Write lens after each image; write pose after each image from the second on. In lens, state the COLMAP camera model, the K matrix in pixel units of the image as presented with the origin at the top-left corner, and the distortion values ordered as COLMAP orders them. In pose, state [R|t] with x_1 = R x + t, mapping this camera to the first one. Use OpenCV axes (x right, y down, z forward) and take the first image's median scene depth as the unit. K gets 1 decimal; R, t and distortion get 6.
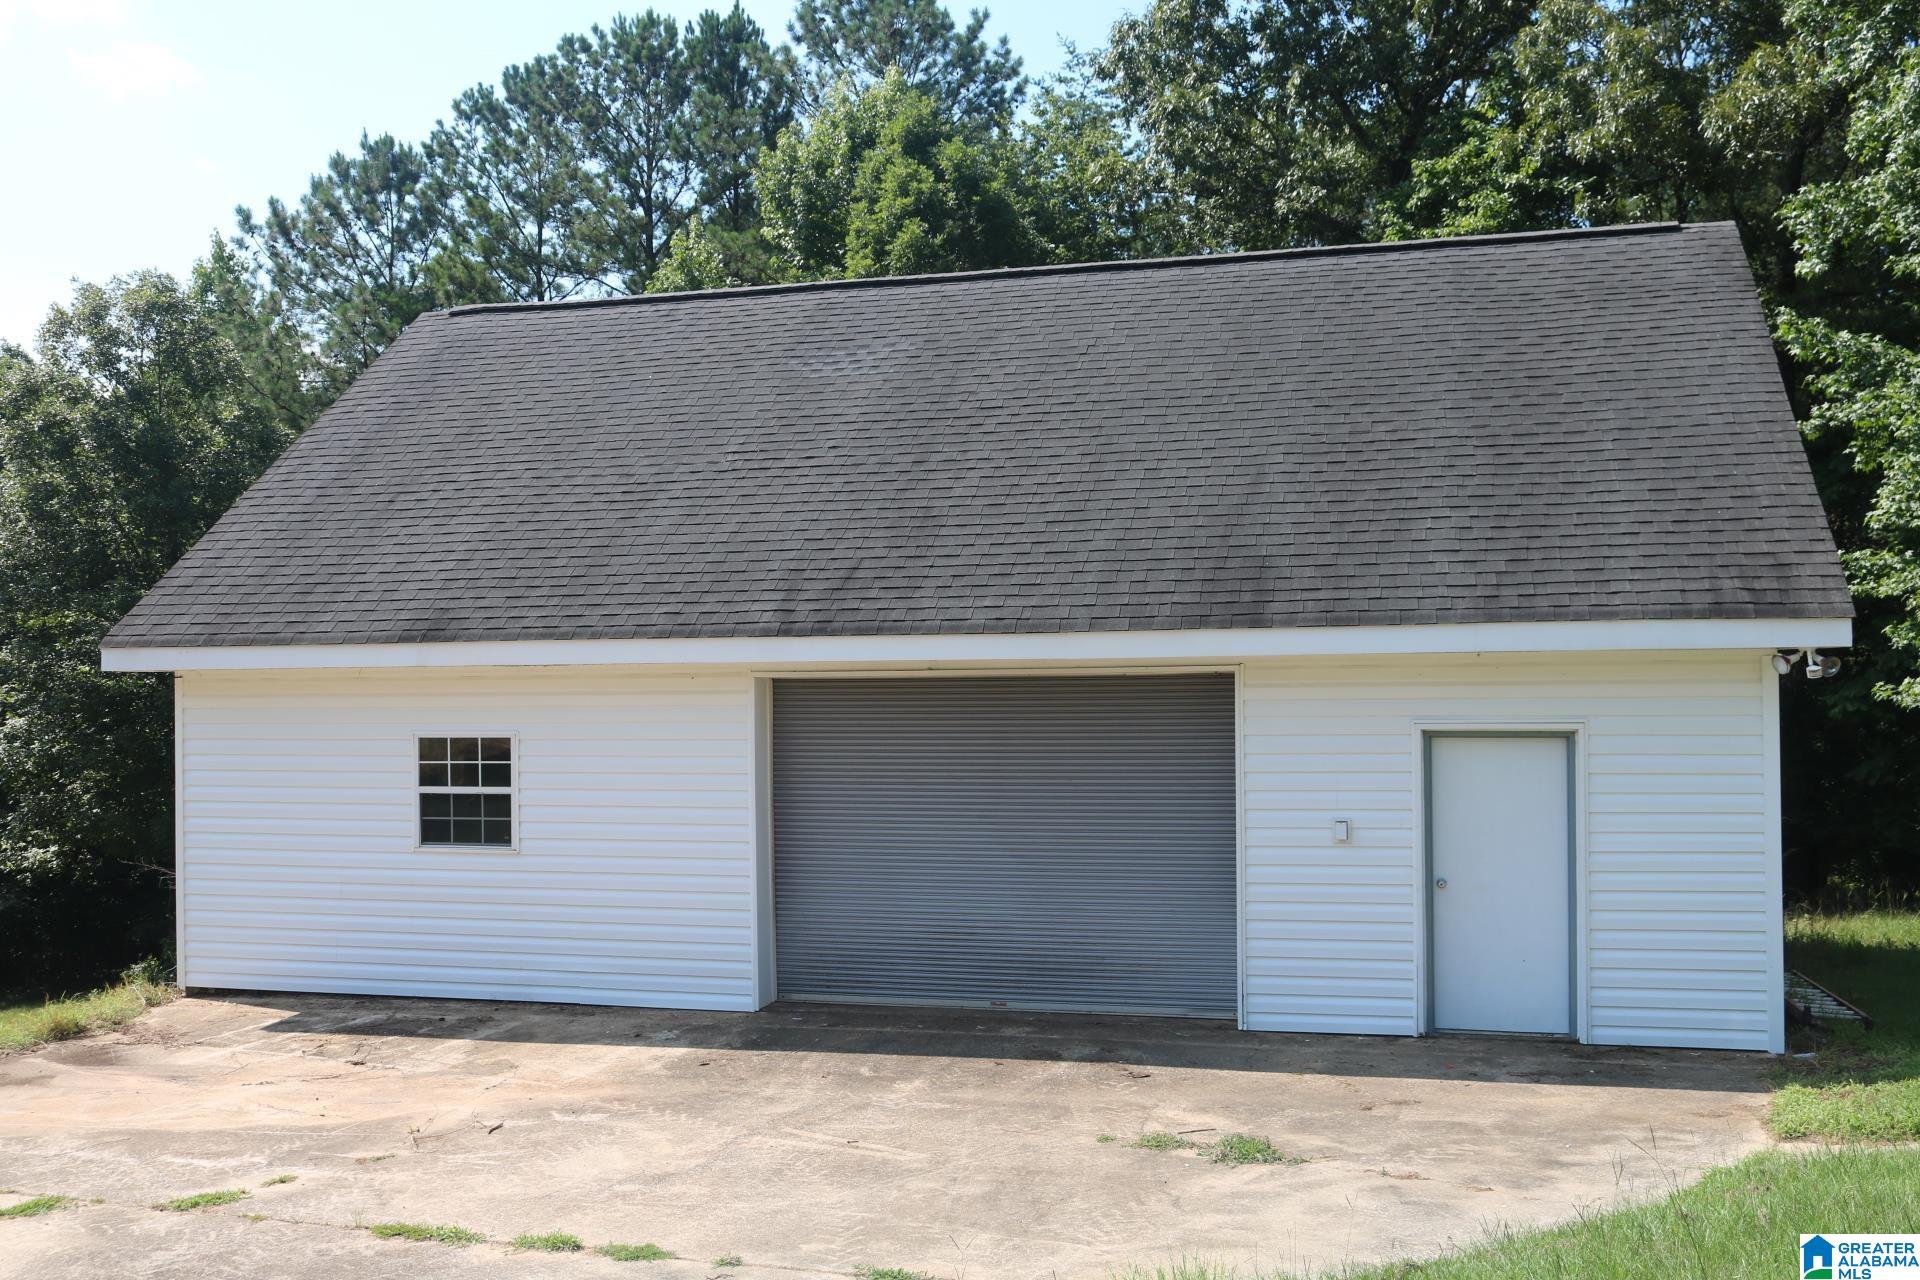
lens RADIAL K [[1653.5, 0, 960.8], [0, 1653.5, 639.5], [0, 0, 1]] dist [-0.018559, 0.002104]
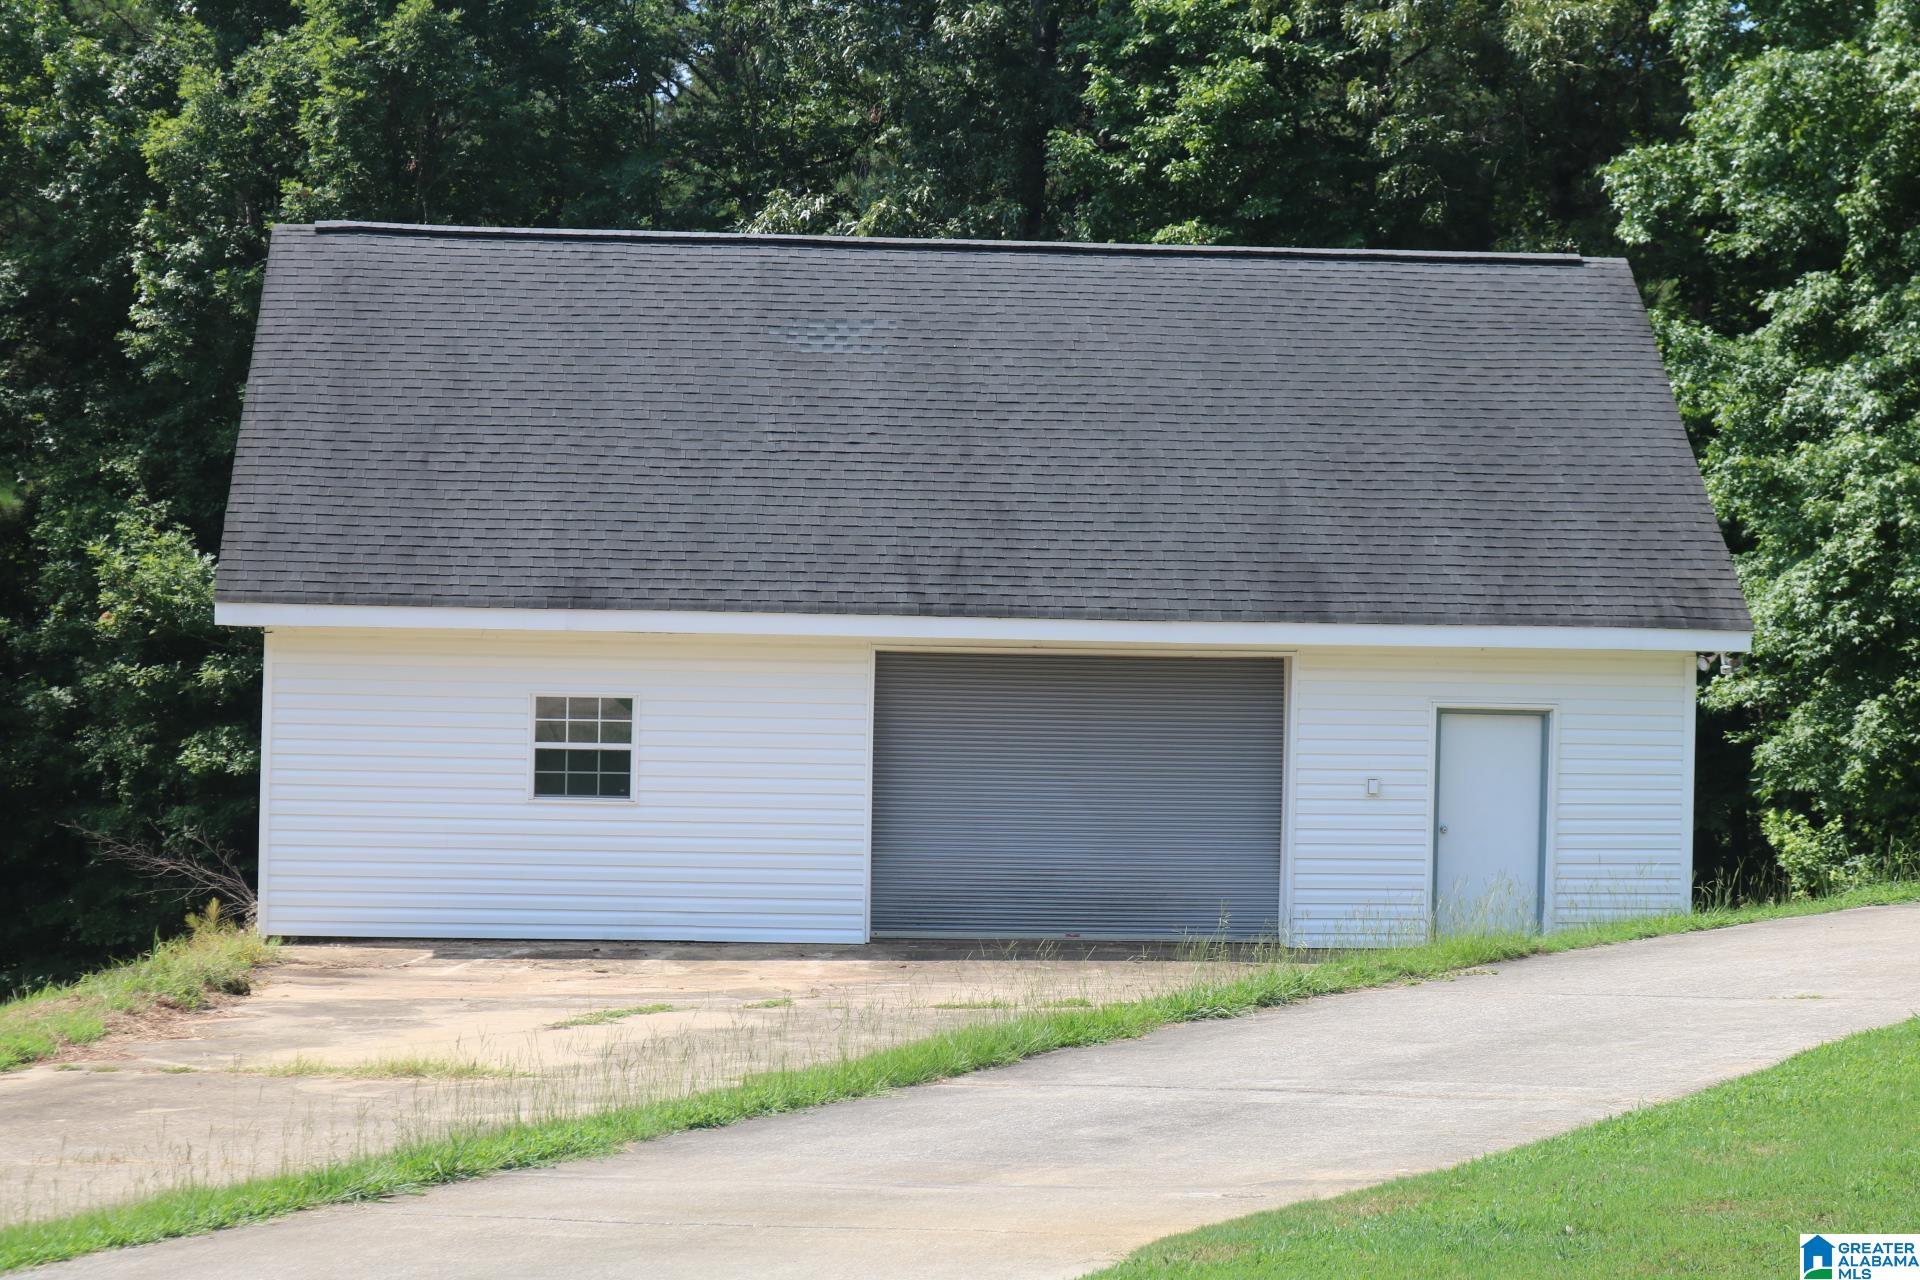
lens RADIAL K [[2648.7, 0, 959.7], [0, 2648.7, 642.5], [0, 0, 1]] dist [0.000288, 0.000000]
pose [[0.961086, 0.028809, 0.274744, -0.551403], [-0.034570, 0.999272, 0.016147, -0.013091], [-0.274078, -0.025017, 0.961382, -0.741623]]
